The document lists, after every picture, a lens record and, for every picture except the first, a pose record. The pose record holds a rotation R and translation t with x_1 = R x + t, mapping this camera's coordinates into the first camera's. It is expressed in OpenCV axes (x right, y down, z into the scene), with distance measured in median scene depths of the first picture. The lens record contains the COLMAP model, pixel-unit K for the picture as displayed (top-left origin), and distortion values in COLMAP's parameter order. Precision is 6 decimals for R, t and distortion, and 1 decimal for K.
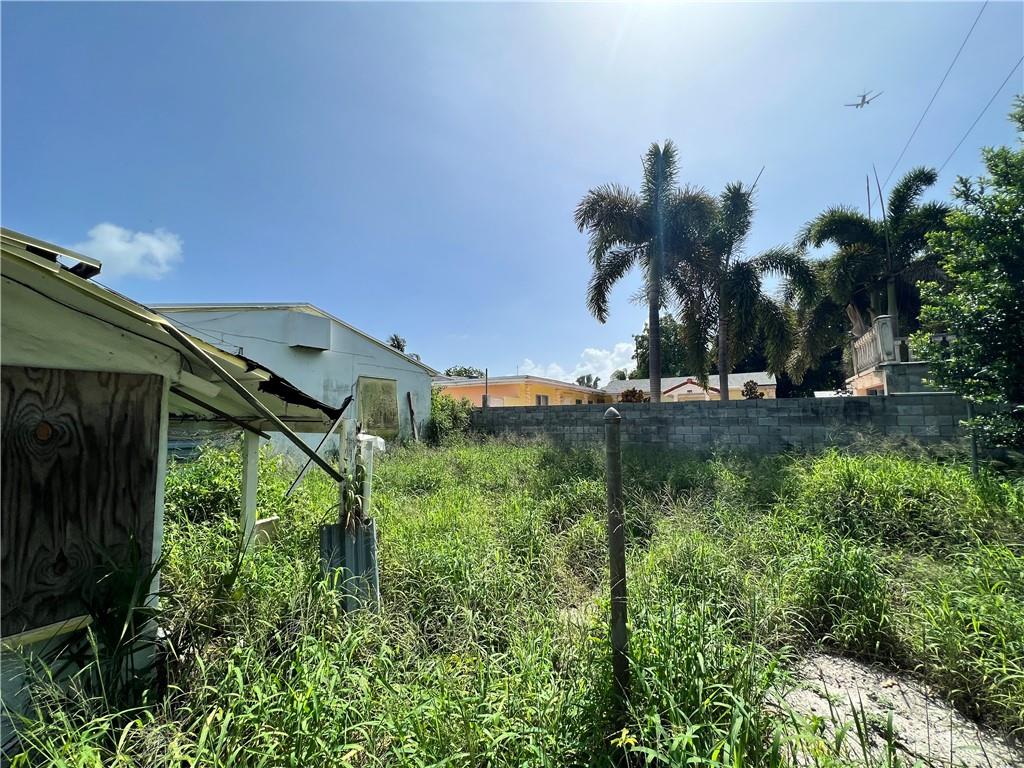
lens RADIAL K [[411.3, 0, 512.0], [0, 411.3, 384.0], [0, 0, 1]] dist [0.000745, -0.000056]
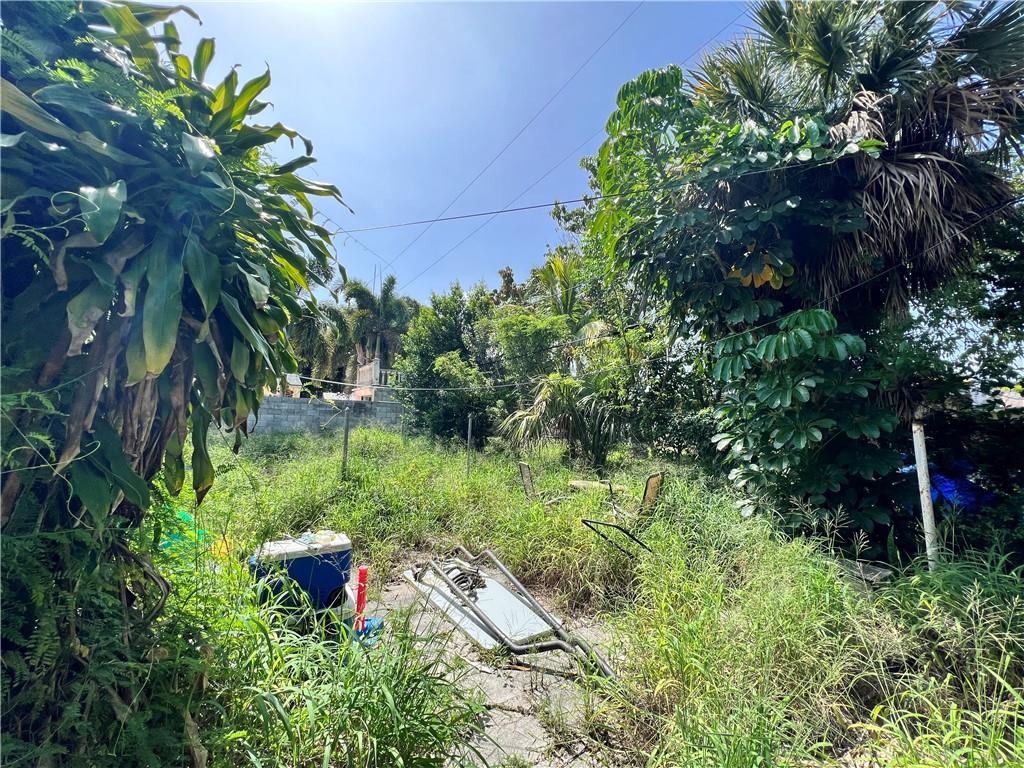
lens RADIAL K [[411.3, 0, 512.0], [0, 411.3, 384.0], [0, 0, 1]] dist [0.000745, -0.000056]
pose [[0.432051, 0.097061, 0.896611, -0.460490], [-0.115592, 0.991951, -0.051682, -0.024363], [-0.894410, -0.081312, 0.439793, -0.356108]]
